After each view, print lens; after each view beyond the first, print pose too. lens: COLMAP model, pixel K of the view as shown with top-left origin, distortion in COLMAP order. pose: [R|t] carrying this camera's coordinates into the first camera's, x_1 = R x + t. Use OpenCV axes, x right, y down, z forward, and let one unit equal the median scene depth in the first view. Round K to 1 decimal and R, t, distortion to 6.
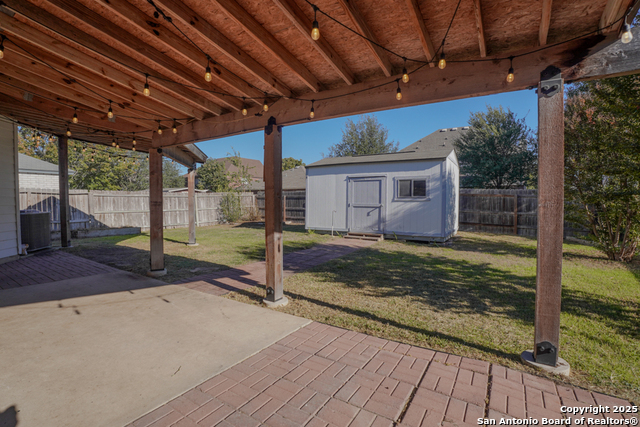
lens RADIAL K [[288.8, 0, 319.6], [0, 288.8, 210.8], [0, 0, 1]] dist [-0.022099, 0.005863]
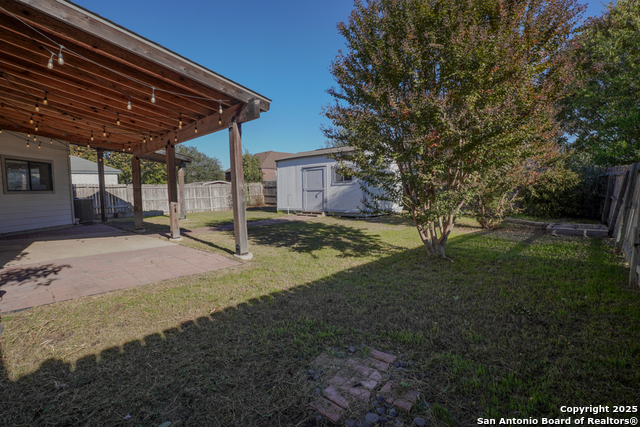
lens RADIAL K [[288.8, 0, 322.8], [0, 288.8, 214.1], [0, 0, 1]] dist [-0.022099, 0.005863]
pose [[0.986074, -0.013352, -0.165767, 0.401621], [0.021273, 0.998710, 0.046100, 0.030736], [0.164938, -0.048985, 0.985087, -0.246028]]
